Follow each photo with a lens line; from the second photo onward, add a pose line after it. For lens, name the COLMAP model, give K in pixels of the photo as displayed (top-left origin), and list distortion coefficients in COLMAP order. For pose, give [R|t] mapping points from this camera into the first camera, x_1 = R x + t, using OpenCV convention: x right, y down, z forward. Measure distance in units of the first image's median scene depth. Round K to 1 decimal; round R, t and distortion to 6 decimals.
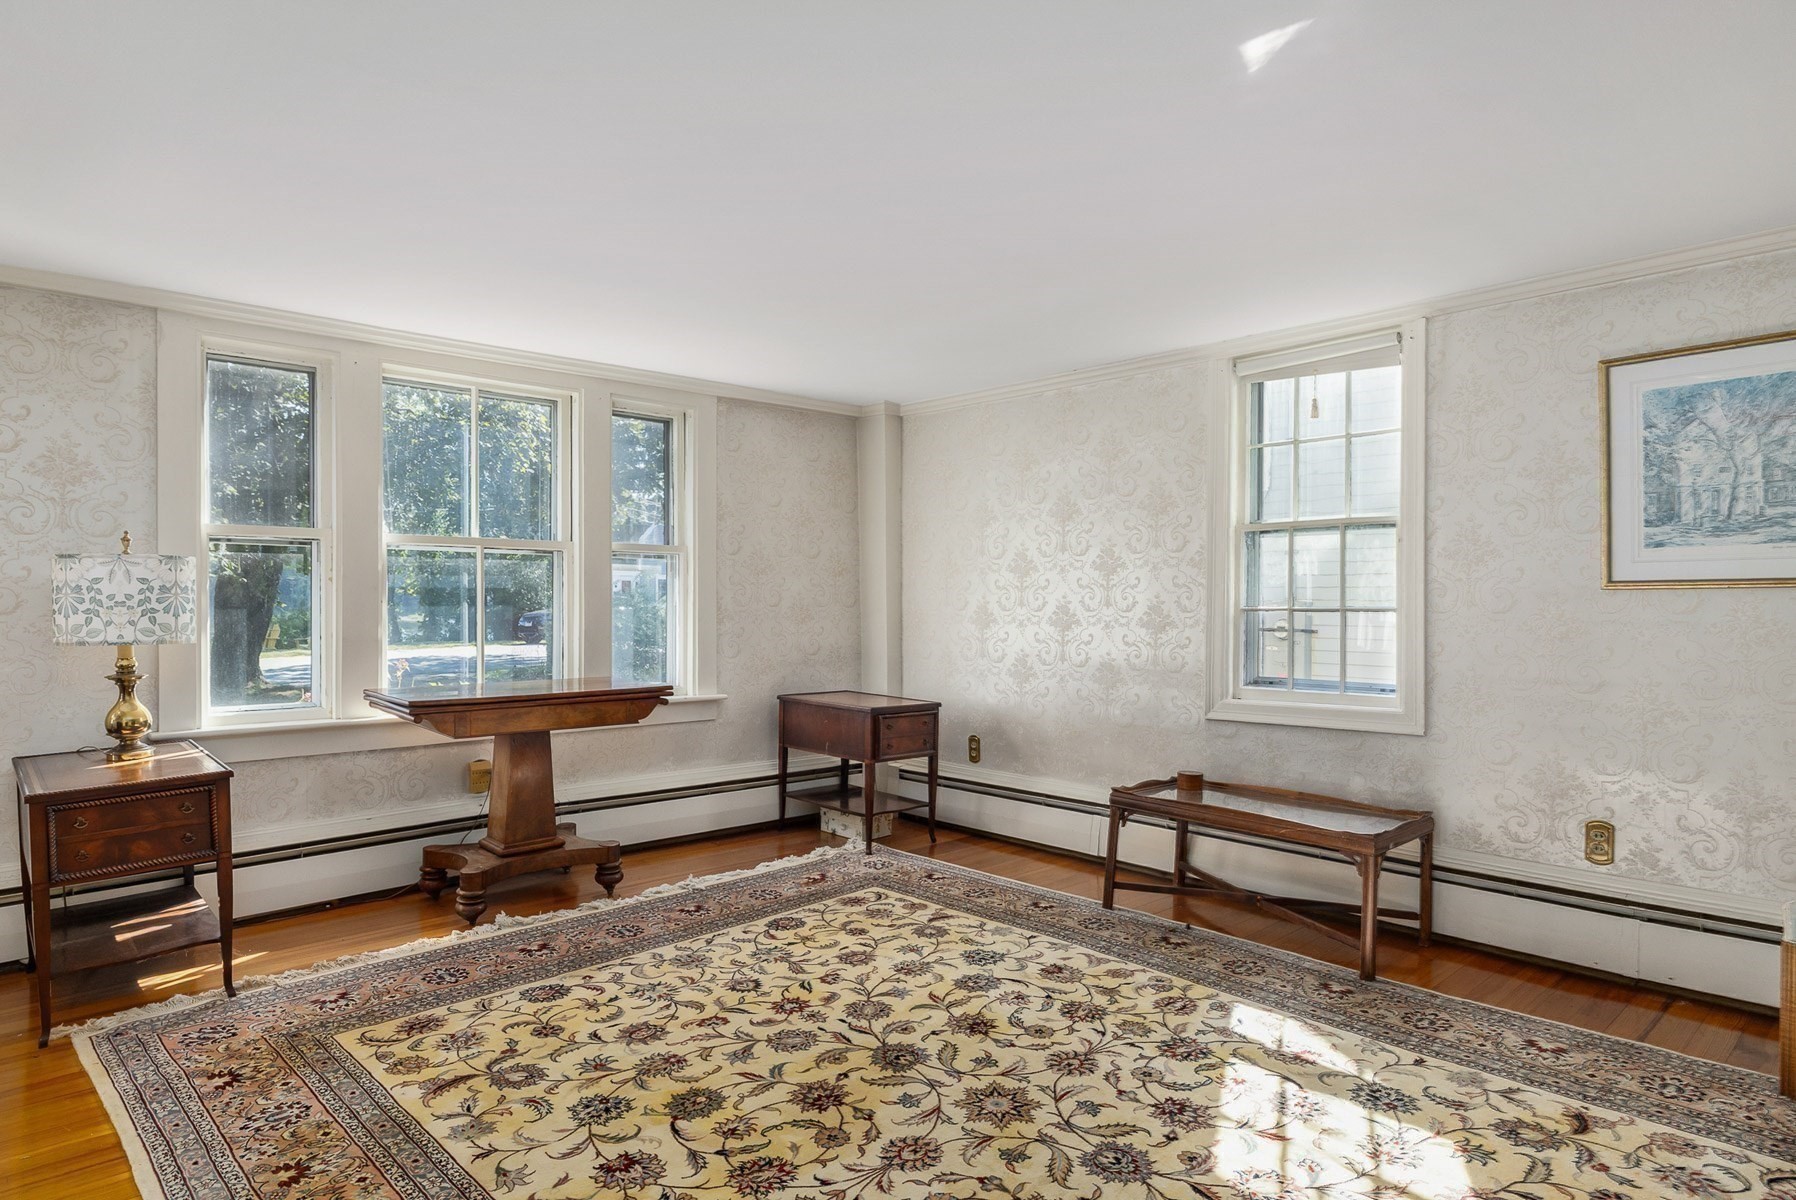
lens RADIAL K [[1009.7, 0, 900.2], [0, 1009.7, 569.0], [0, 0, 1]] dist [-0.007325, 0.003417]
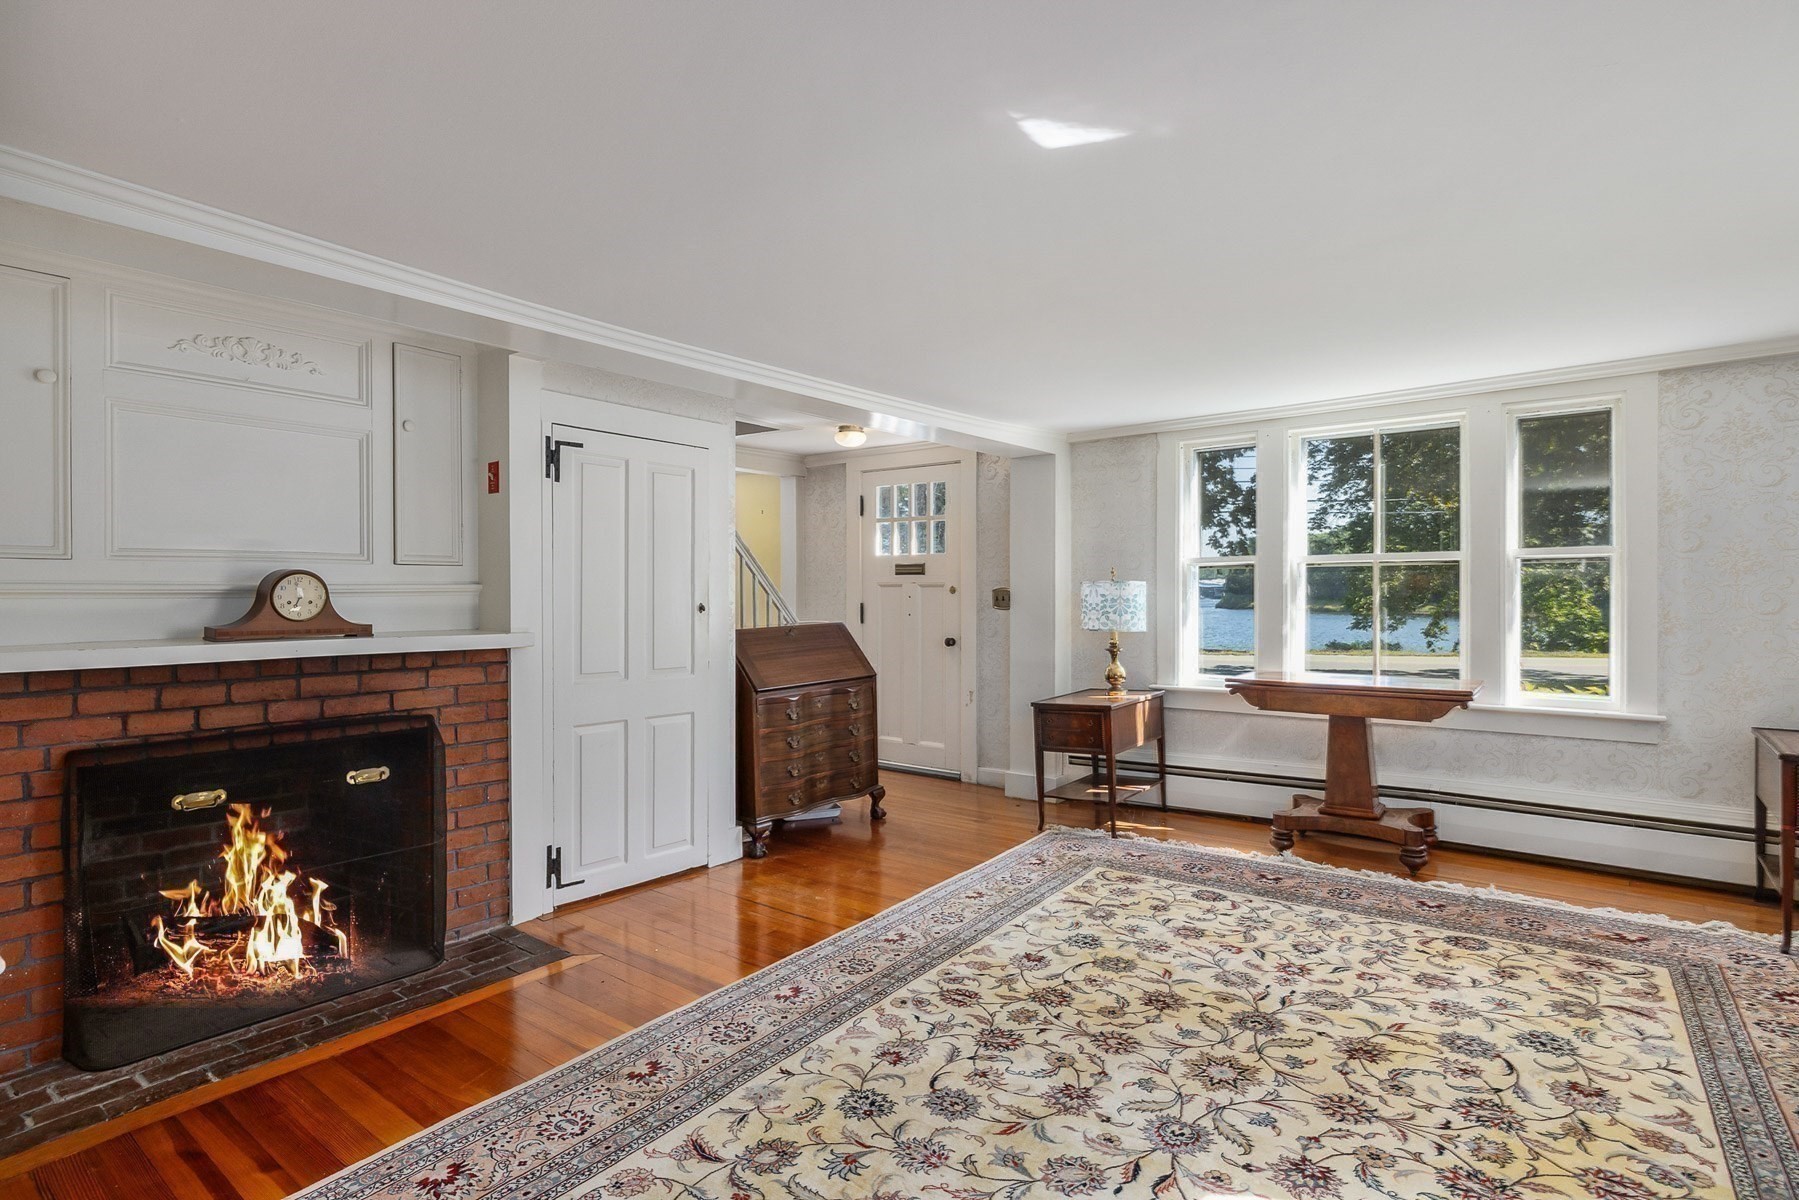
lens RADIAL K [[896.0, 0, 899.5], [0, 896.0, 600.0], [0, 0, 1]] dist [0.000818, -0.000362]
pose [[0.173686, 0.000692, -0.984801, 0.765032], [0.031008, 0.999500, 0.006171, -0.001452], [0.984313, -0.031608, 0.173577, 0.382325]]
